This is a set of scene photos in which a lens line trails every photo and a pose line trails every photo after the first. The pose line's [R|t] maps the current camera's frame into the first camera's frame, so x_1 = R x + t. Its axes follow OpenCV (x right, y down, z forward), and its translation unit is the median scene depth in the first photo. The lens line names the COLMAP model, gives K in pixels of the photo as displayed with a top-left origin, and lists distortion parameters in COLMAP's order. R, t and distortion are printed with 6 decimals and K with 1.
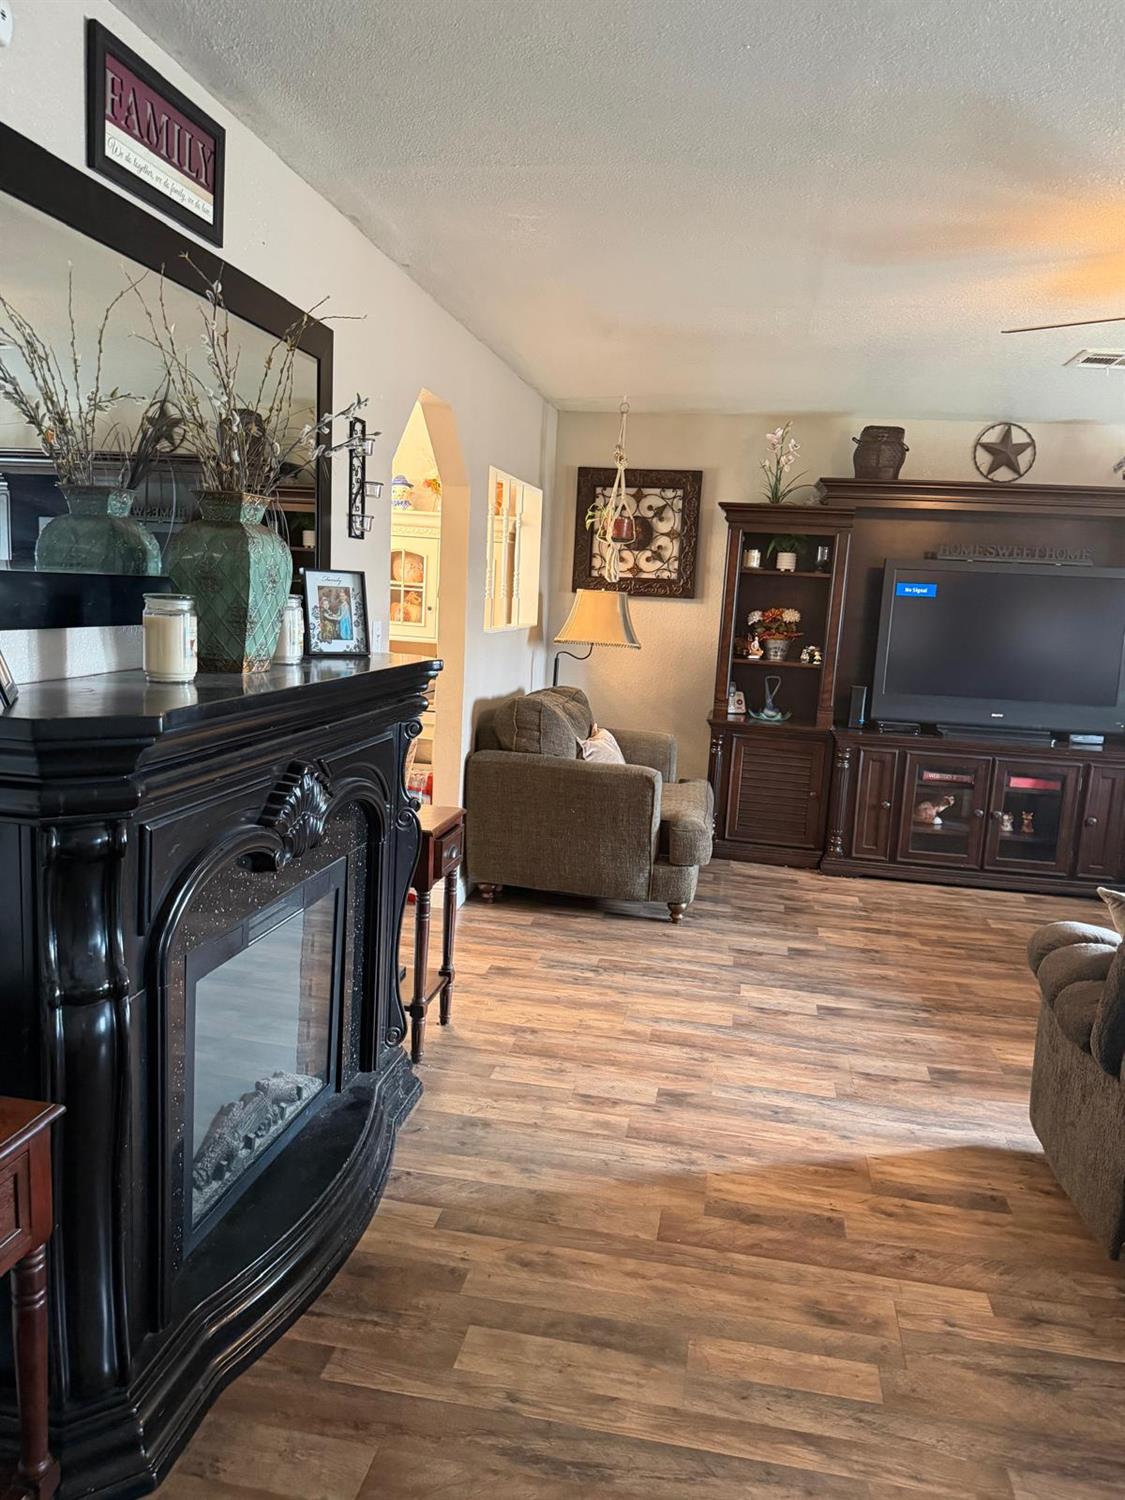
lens RADIAL K [[1050.9, 0, 562.0], [0, 1050.9, 747.2], [0, 0, 1]] dist [0.060001, -0.093608]
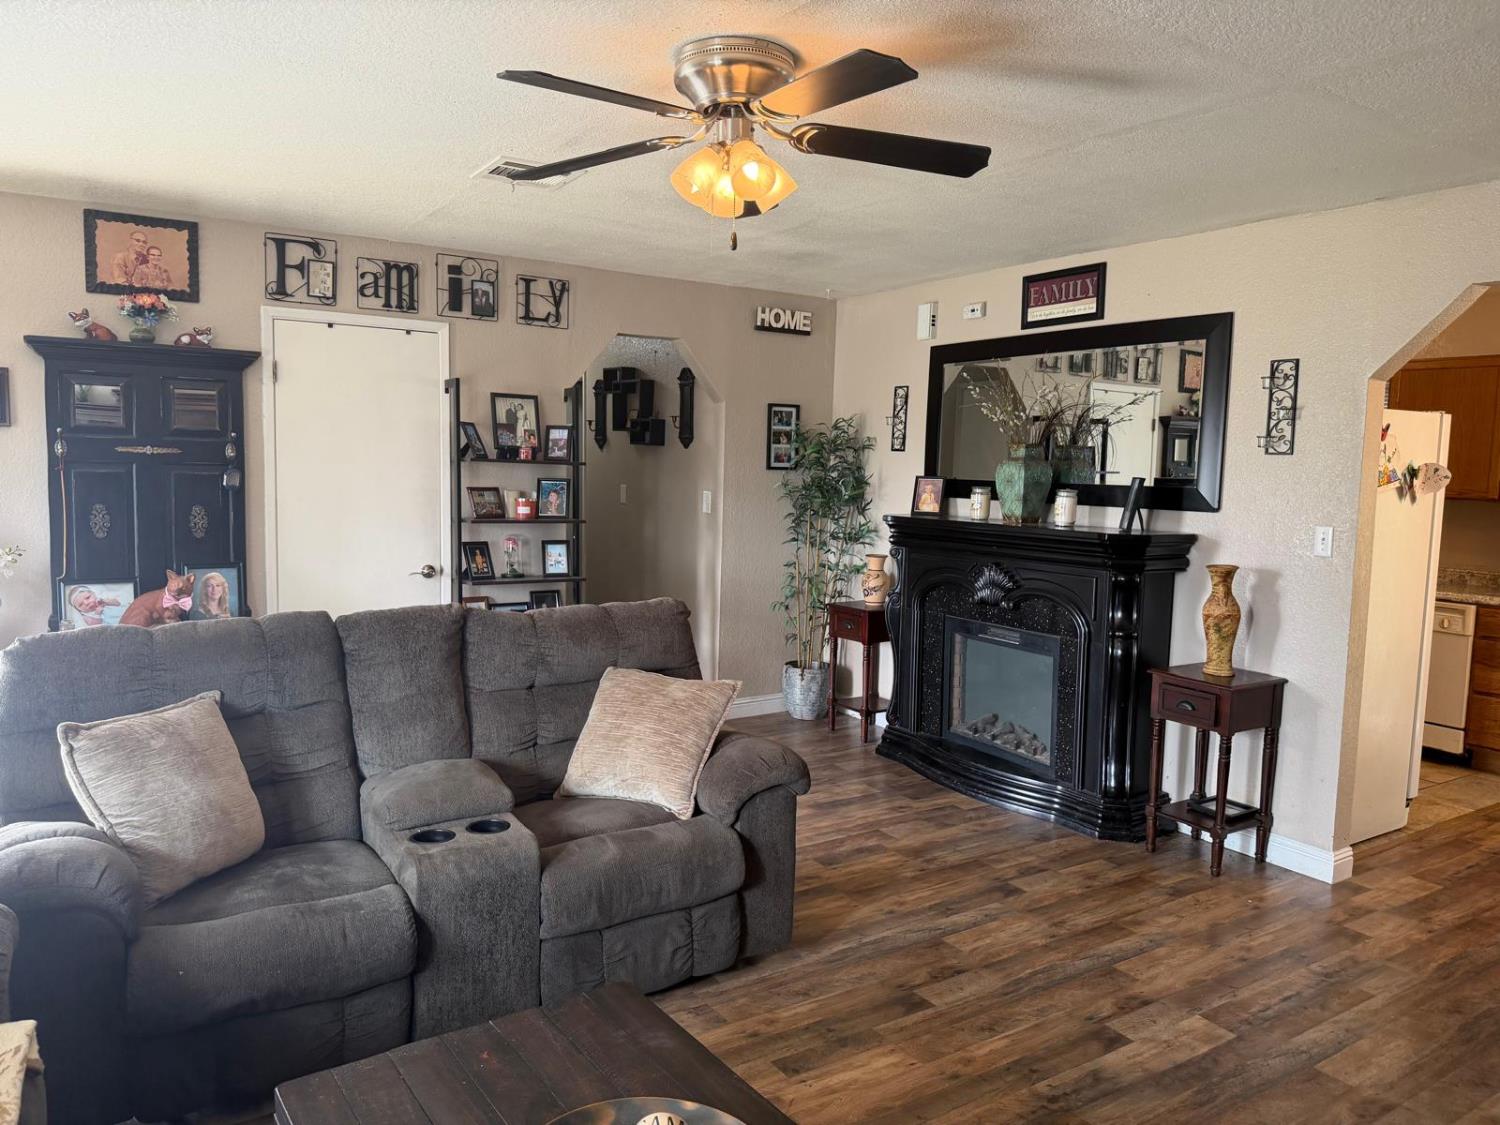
lens RADIAL K [[1050.9, 0, 738.6], [0, 1050.9, 565.1], [0, 0, 1]] dist [0.060001, -0.093608]
pose [[-0.730845, -0.001924, -0.682541, 0.658510], [-0.164052, 0.971176, 0.172925, -0.108831], [0.662535, 0.238354, -0.710095, 0.886730]]
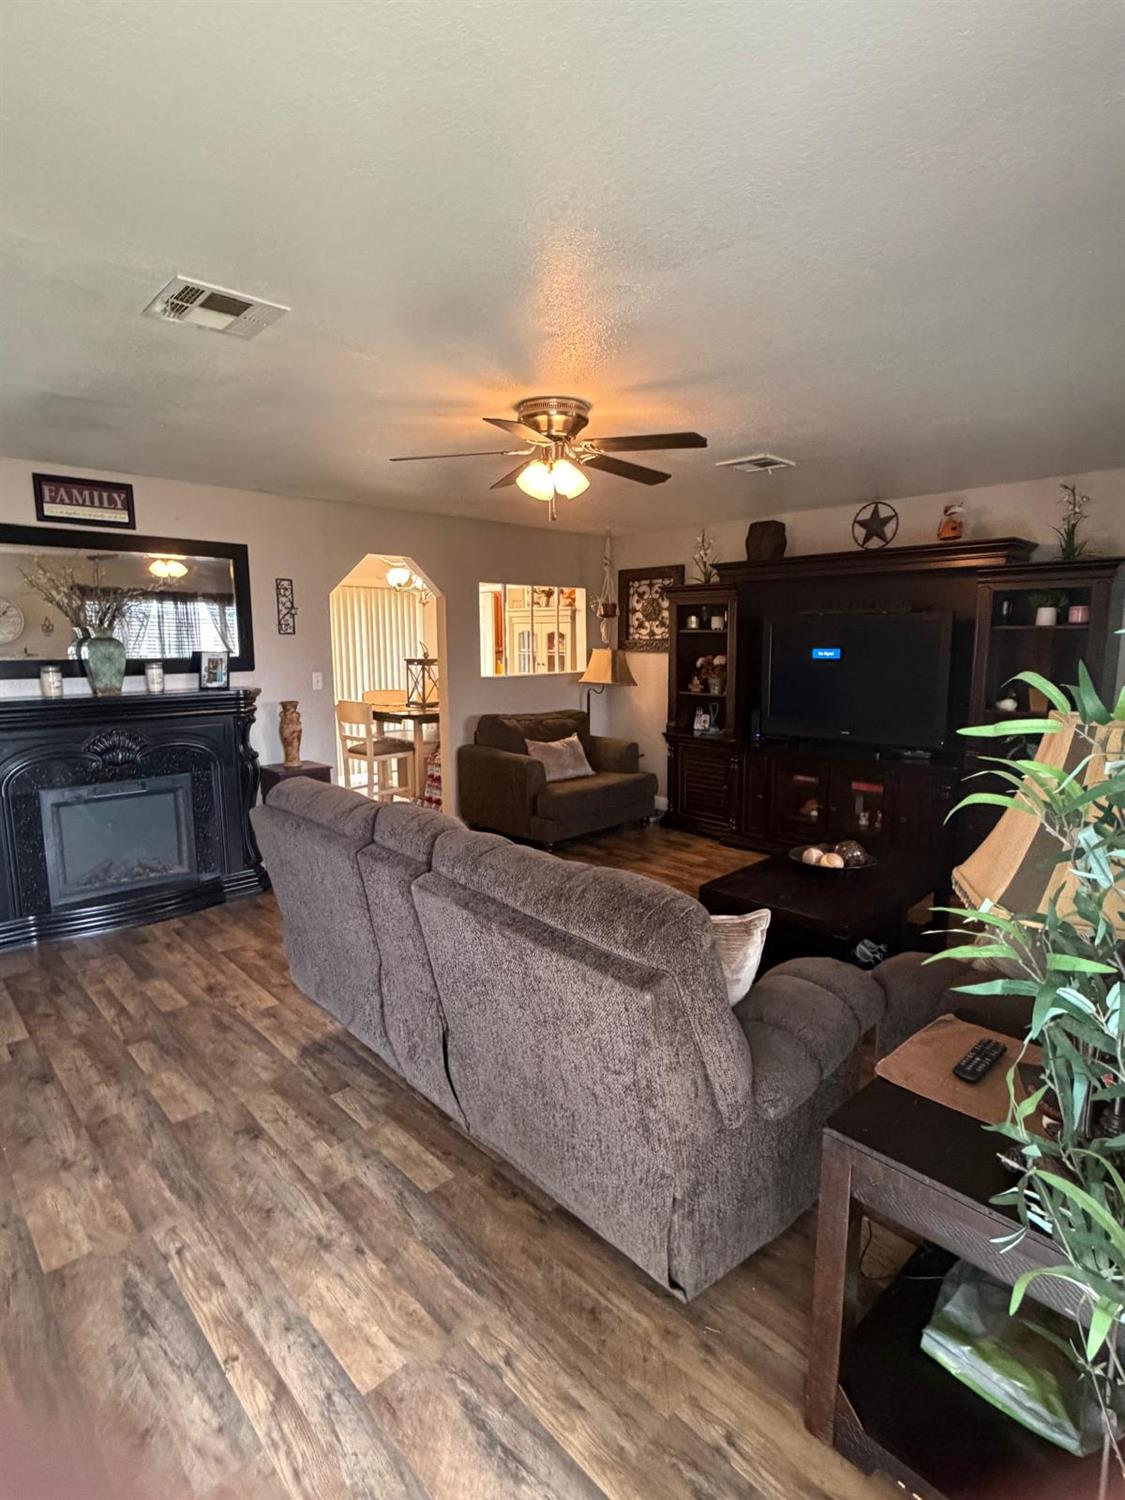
lens RADIAL K [[760.2, 0, 562.9], [0, 760.2, 744.9], [0, 0, 1]] dist [0.000900, 0.000429]
pose [[0.804297, 0.027329, -0.593598, 0.691901], [-0.044161, 0.998928, -0.013846, 0.012475], [0.592584, 0.037350, 0.804643, 0.063689]]
